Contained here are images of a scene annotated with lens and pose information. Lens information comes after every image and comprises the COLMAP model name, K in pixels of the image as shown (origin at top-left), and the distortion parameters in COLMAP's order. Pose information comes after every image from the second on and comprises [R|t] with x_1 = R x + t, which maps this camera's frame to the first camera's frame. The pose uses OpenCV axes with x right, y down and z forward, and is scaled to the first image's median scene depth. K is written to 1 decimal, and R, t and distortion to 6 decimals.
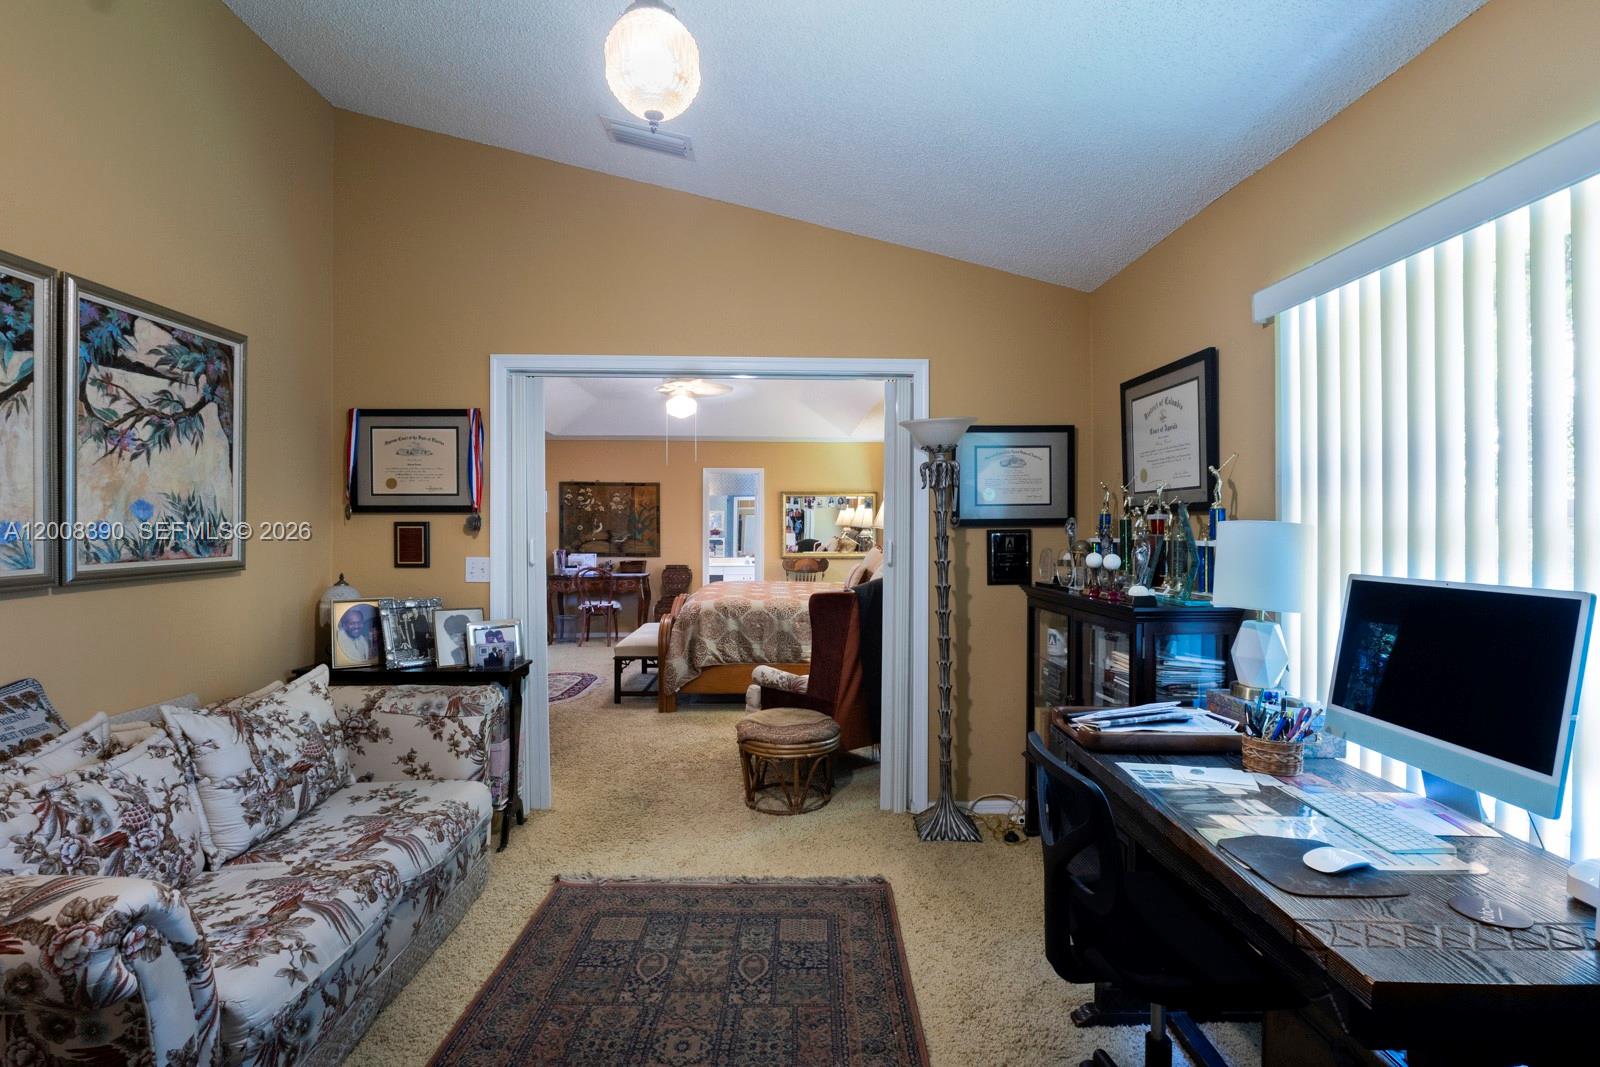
lens RADIAL K [[778.0, 0, 758.7], [0, 778.0, 525.7], [0, 0, 1]] dist [-0.025069, 0.004385]
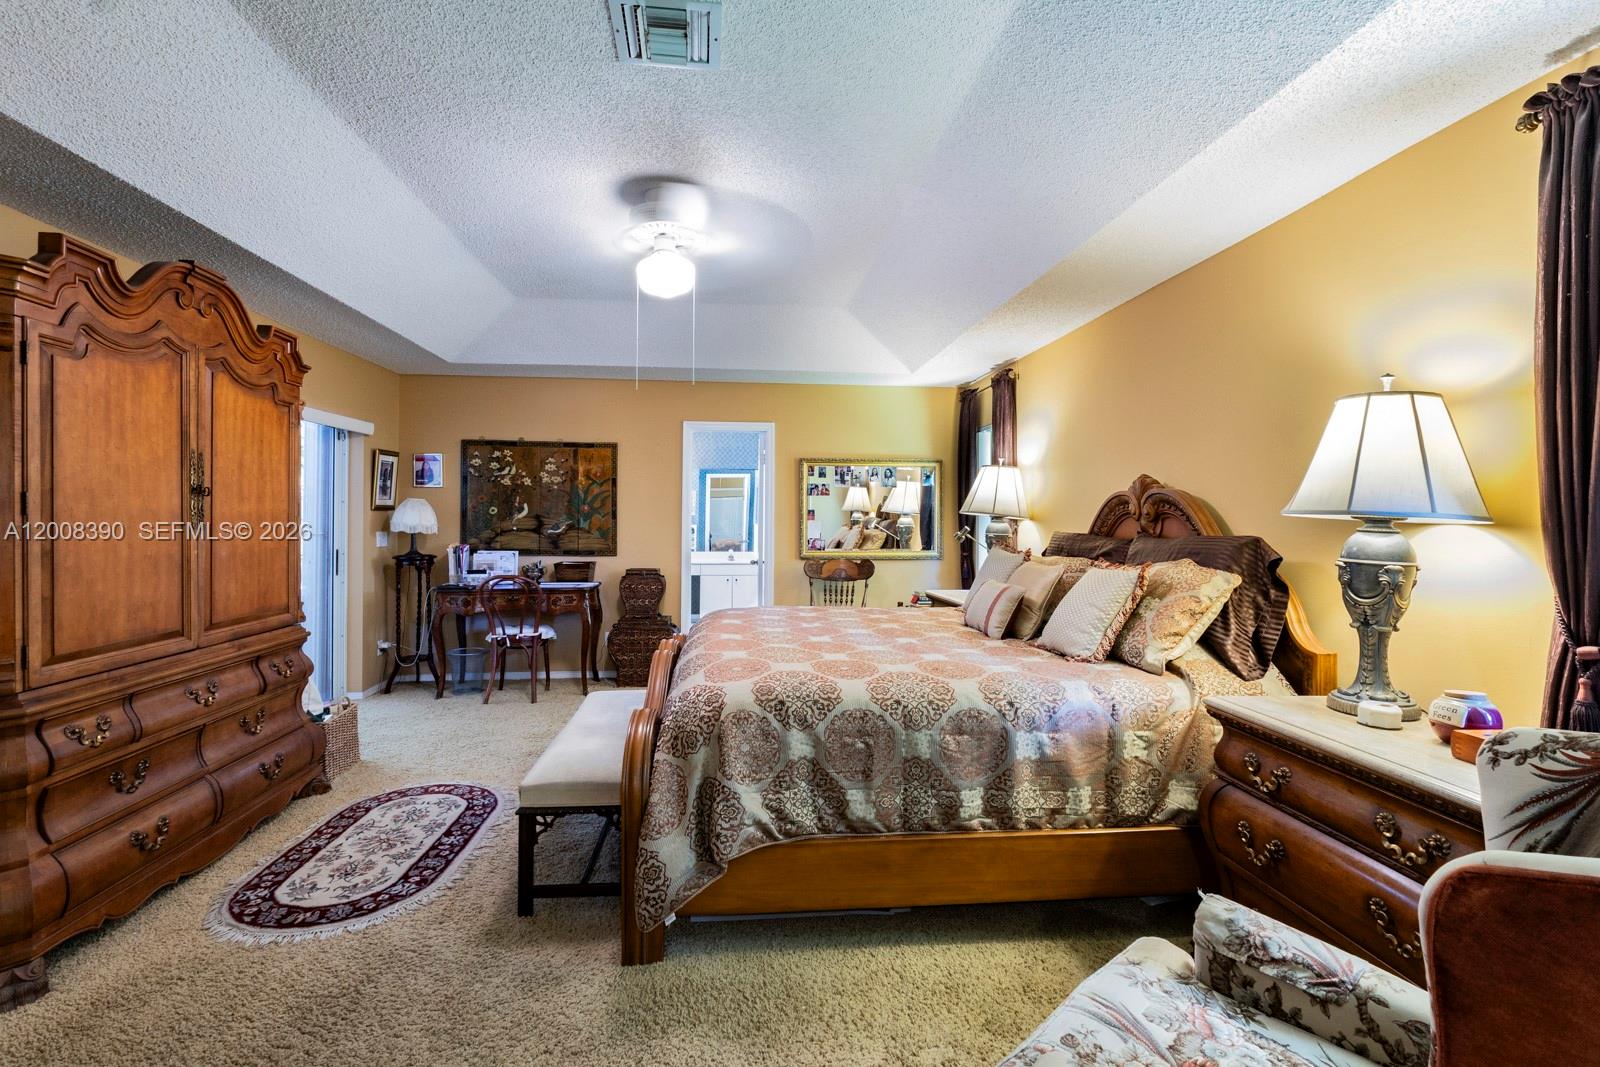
lens RADIAL K [[778.0, 0, 761.0], [0, 778.0, 501.3], [0, 0, 1]] dist [-0.025069, 0.004385]
pose [[0.997896, 0.007160, 0.064431, -0.051181], [-0.006467, 0.999919, -0.010968, 0.000366], [-0.064505, 0.010528, 0.997862, 0.359760]]
